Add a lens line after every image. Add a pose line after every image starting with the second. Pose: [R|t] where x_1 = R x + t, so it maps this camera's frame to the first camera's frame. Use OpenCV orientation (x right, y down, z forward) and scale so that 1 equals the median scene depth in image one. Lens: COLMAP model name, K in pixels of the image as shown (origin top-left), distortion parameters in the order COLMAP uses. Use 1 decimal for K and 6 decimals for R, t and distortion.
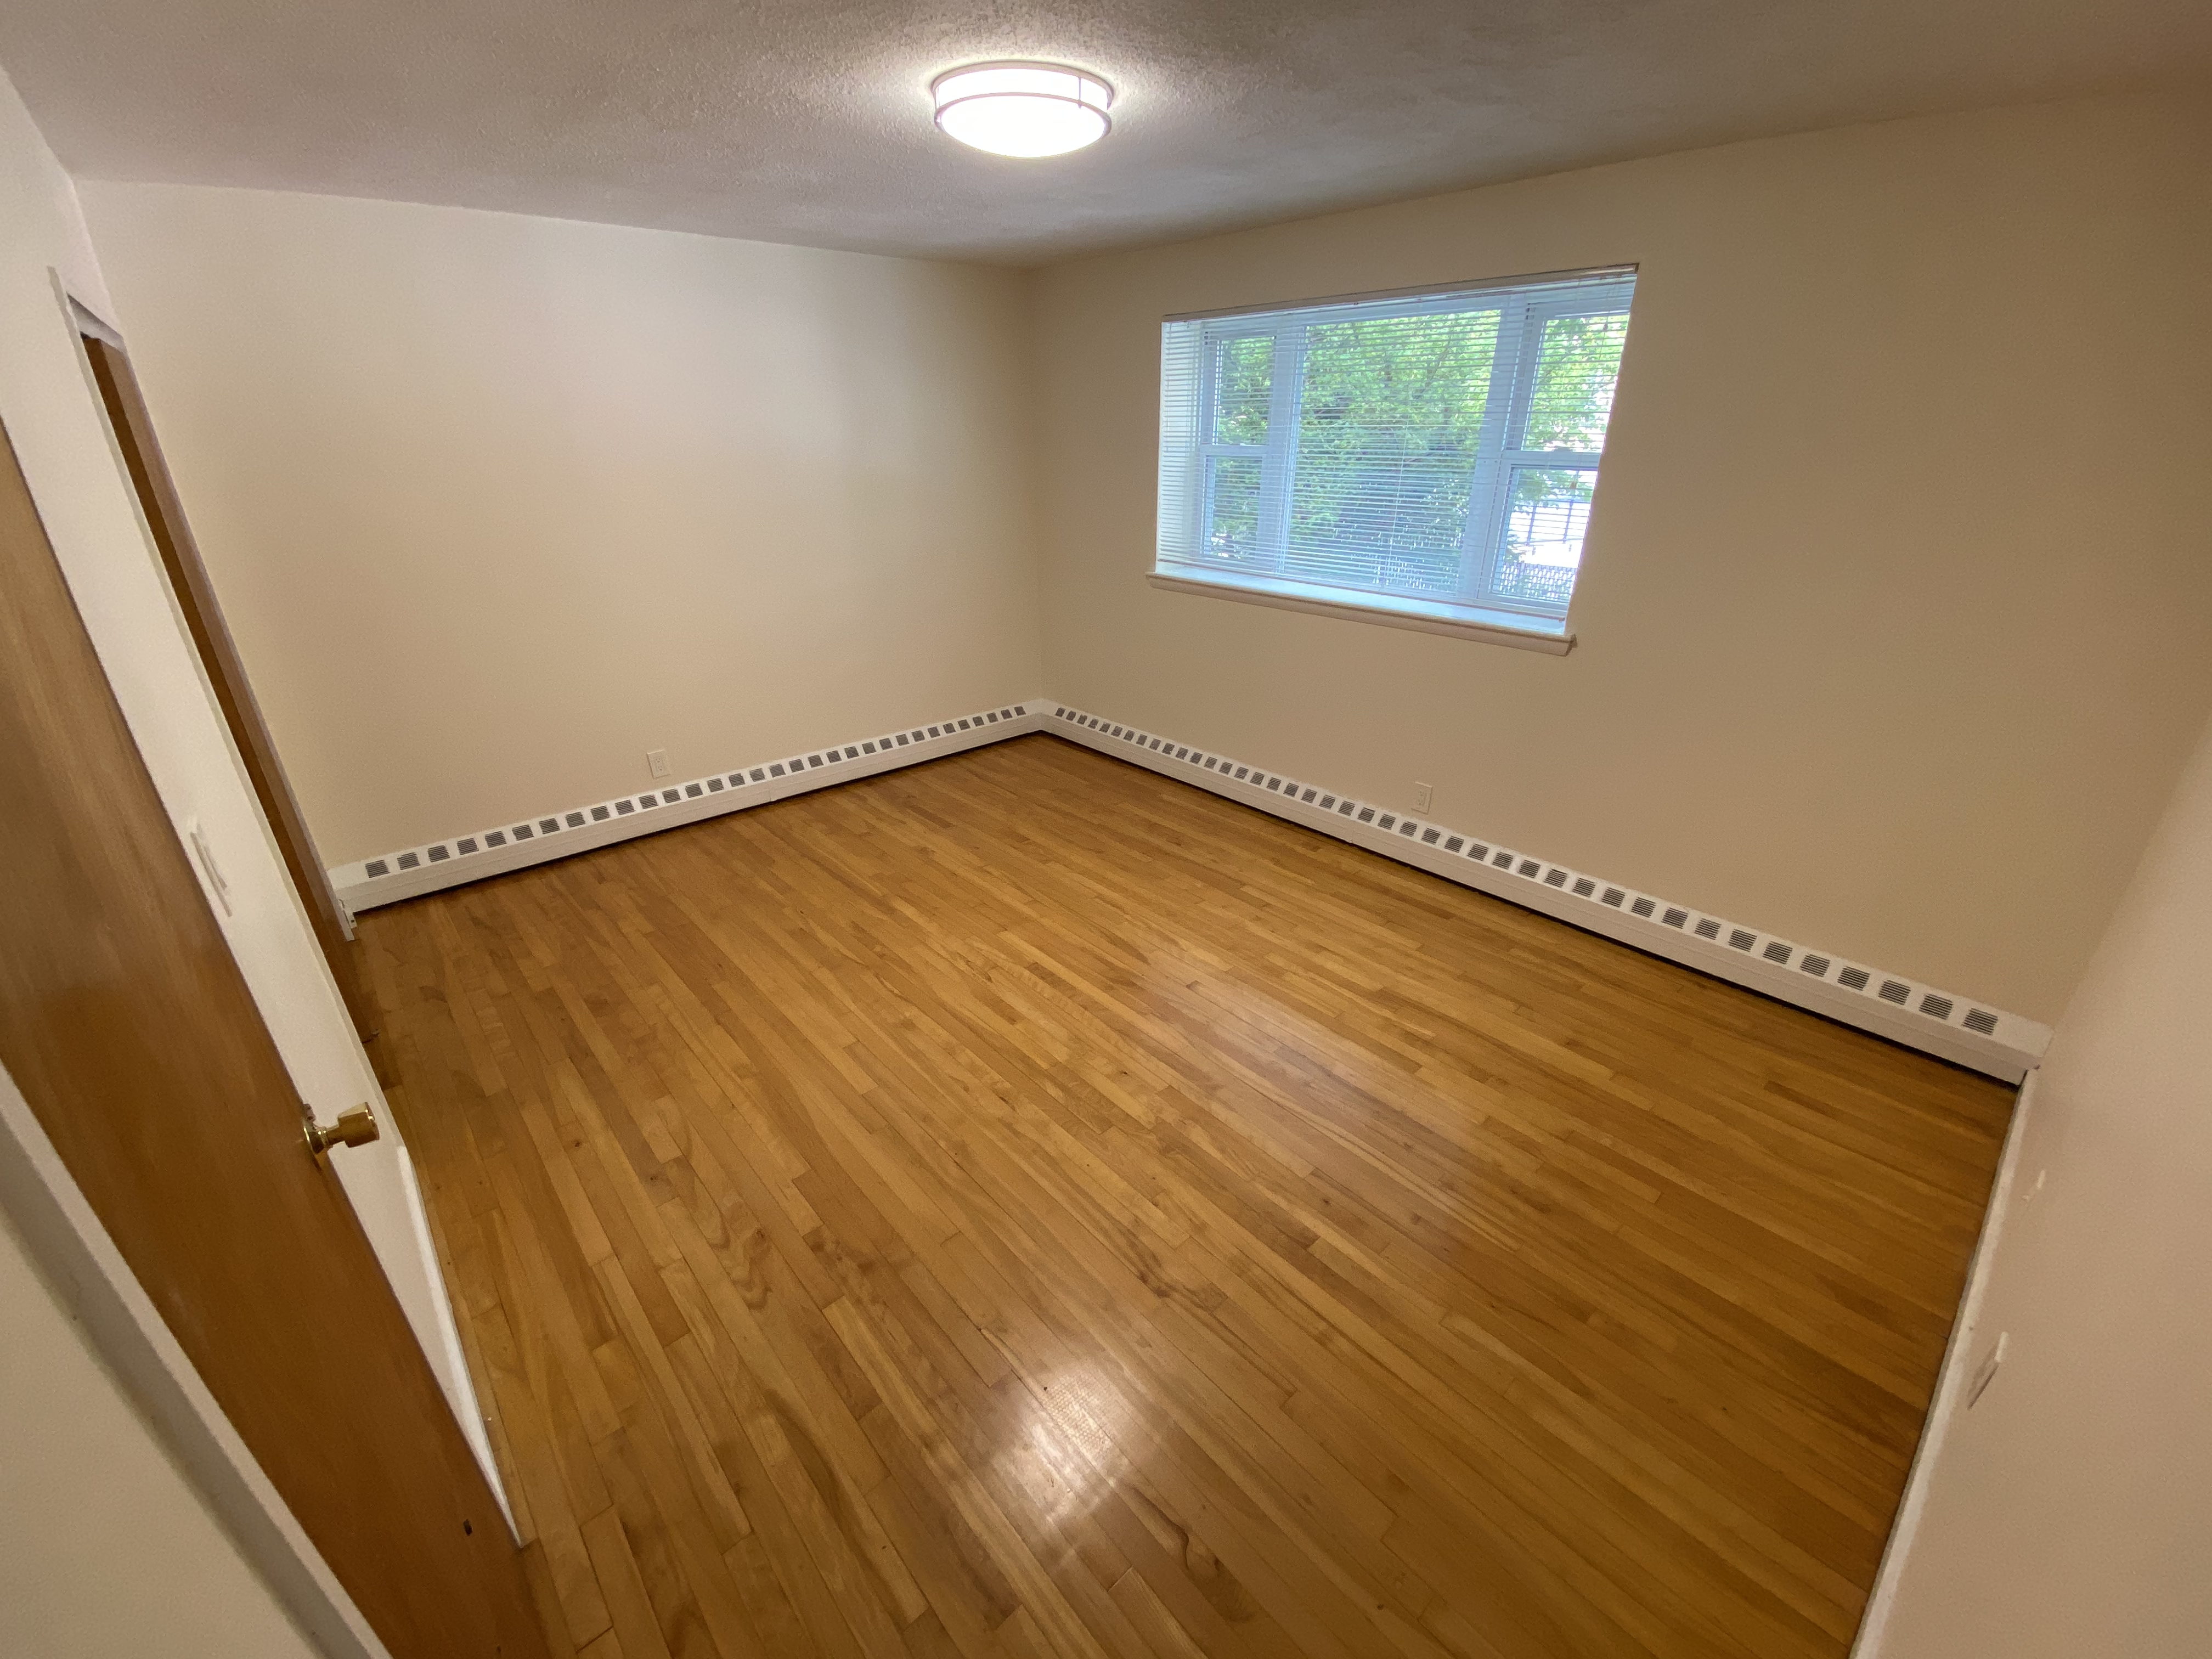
lens RADIAL K [[906.1, 0, 1105.6], [0, 906.1, 833.2], [0, 0, 1]] dist [-0.000915, -0.000193]
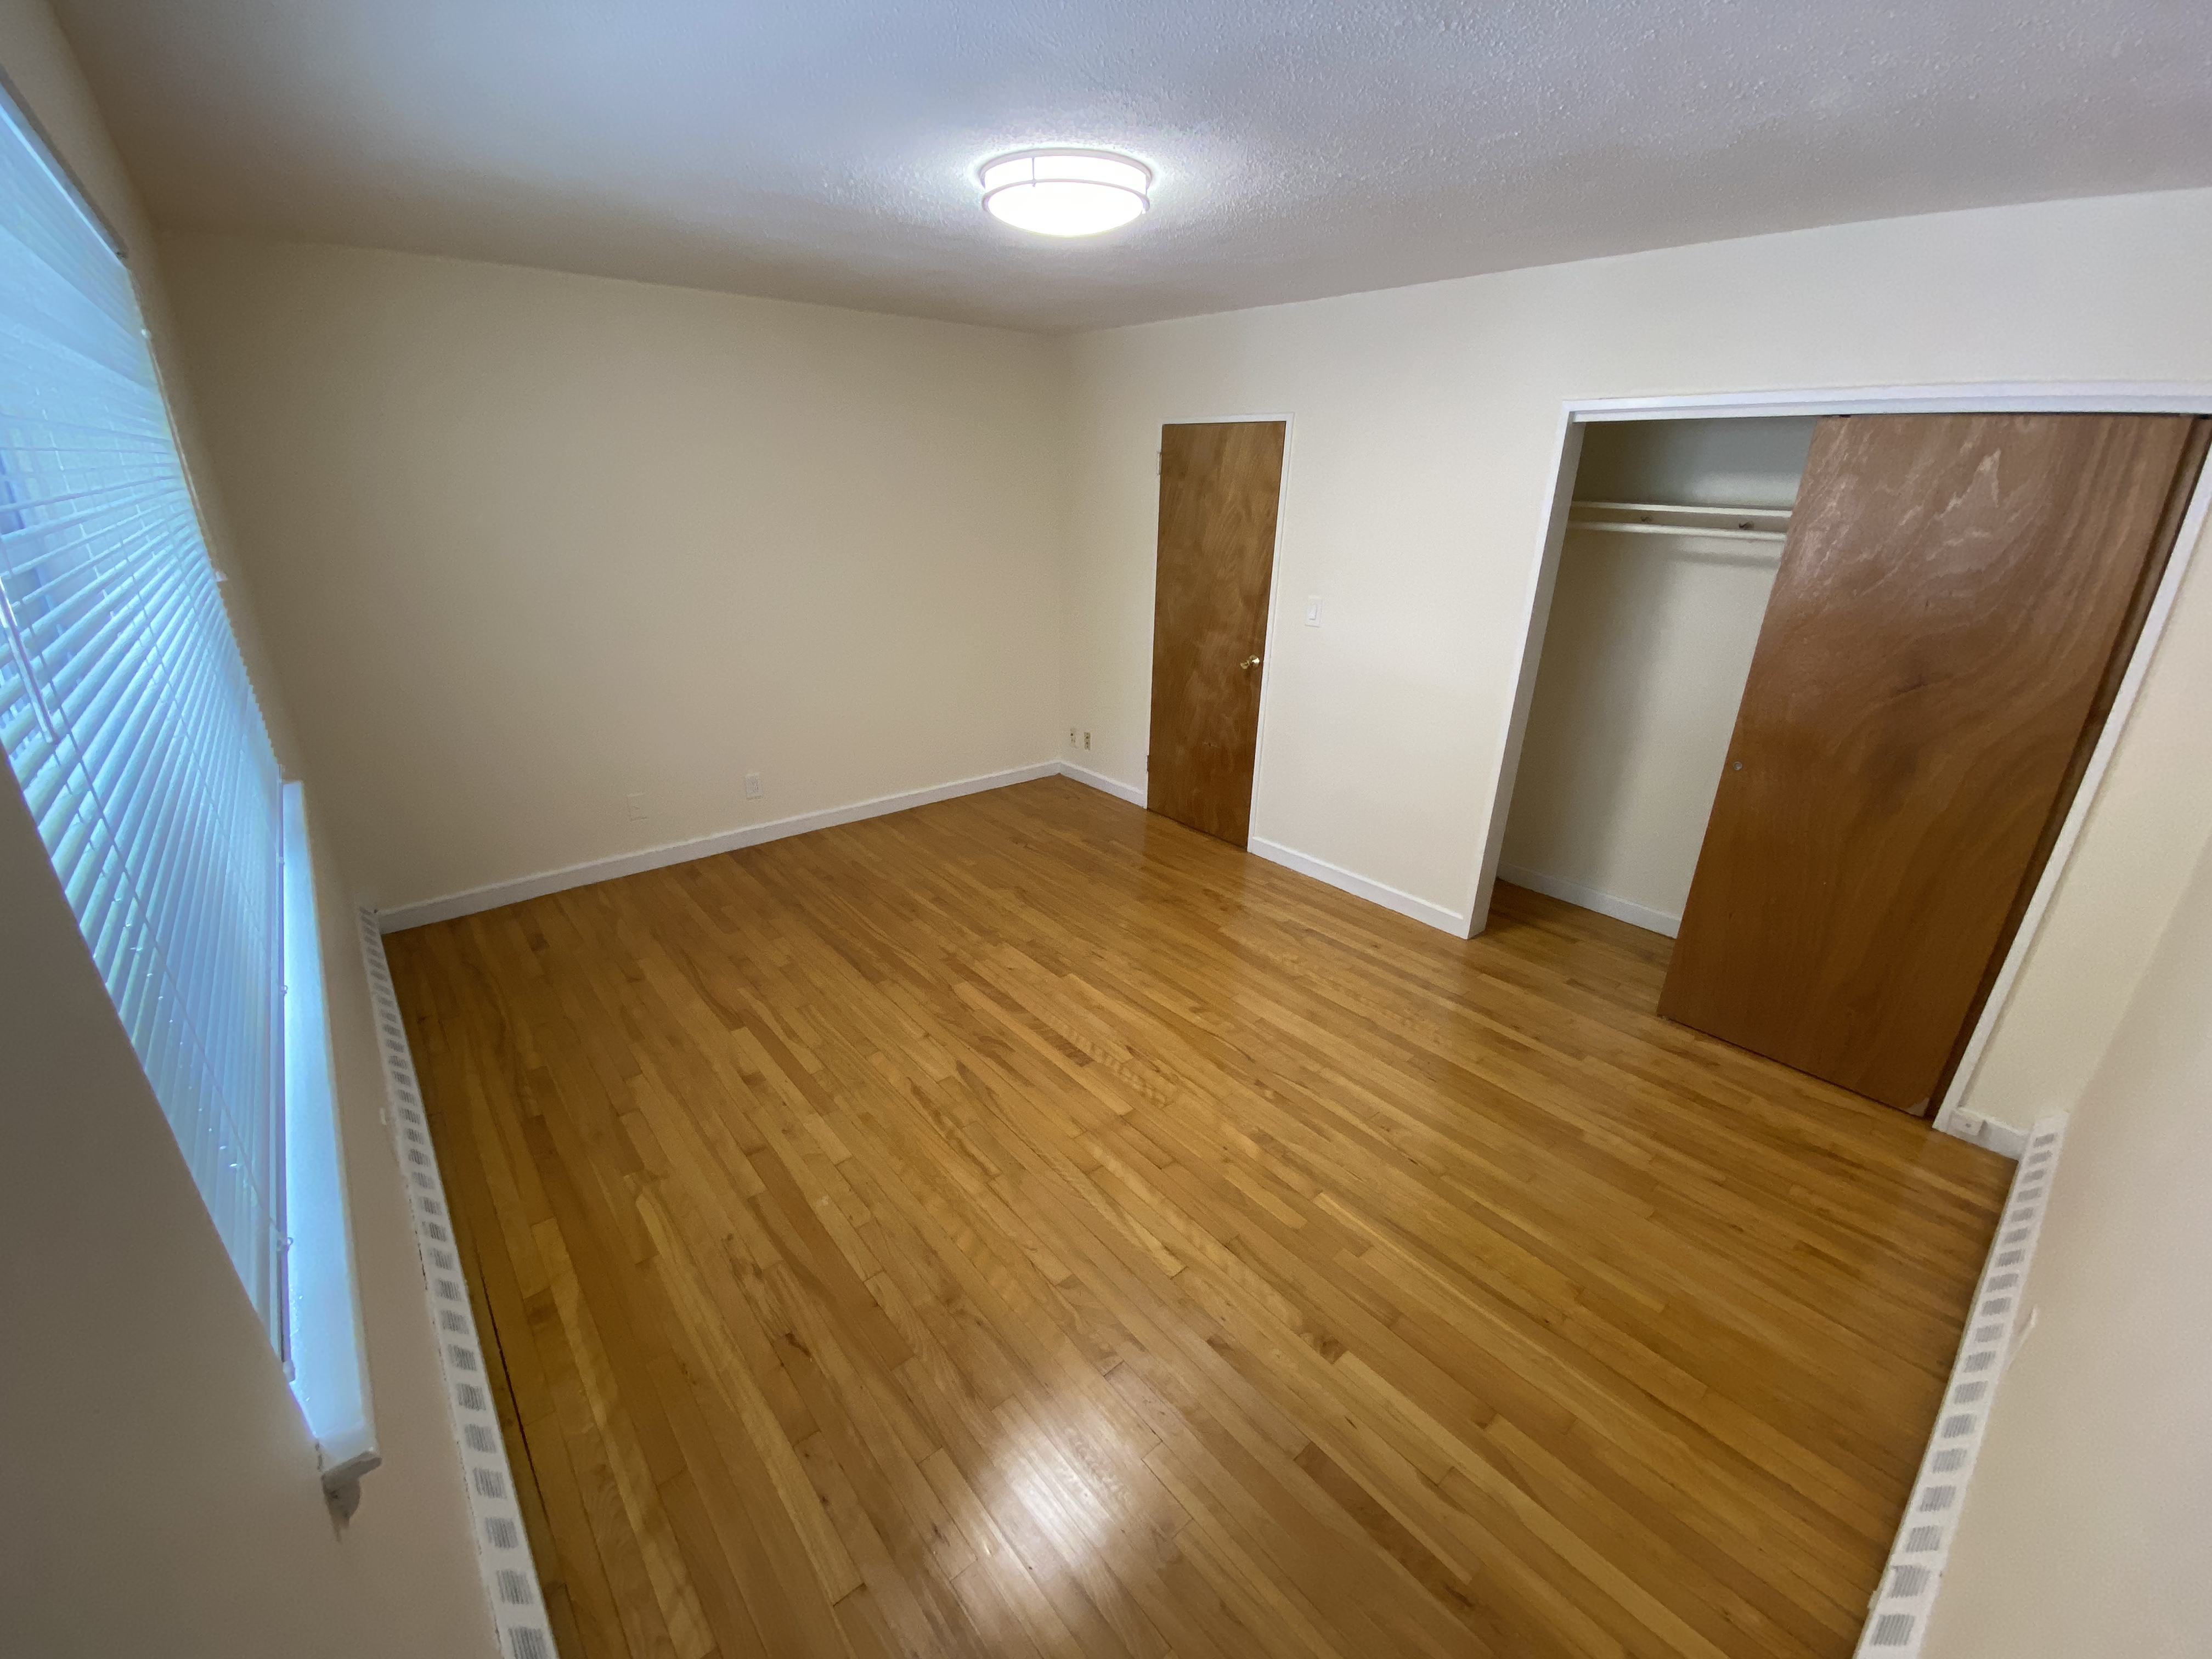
lens RADIAL K [[906.1, 0, 1107.0], [0, 906.1, 823.7], [0, 0, 1]] dist [-0.000915, -0.000193]
pose [[-0.999422, -0.028387, 0.018713, -0.127528], [-0.006817, 0.706498, 0.707682, -0.763312], [-0.033310, 0.707146, -0.706283, 1.672444]]
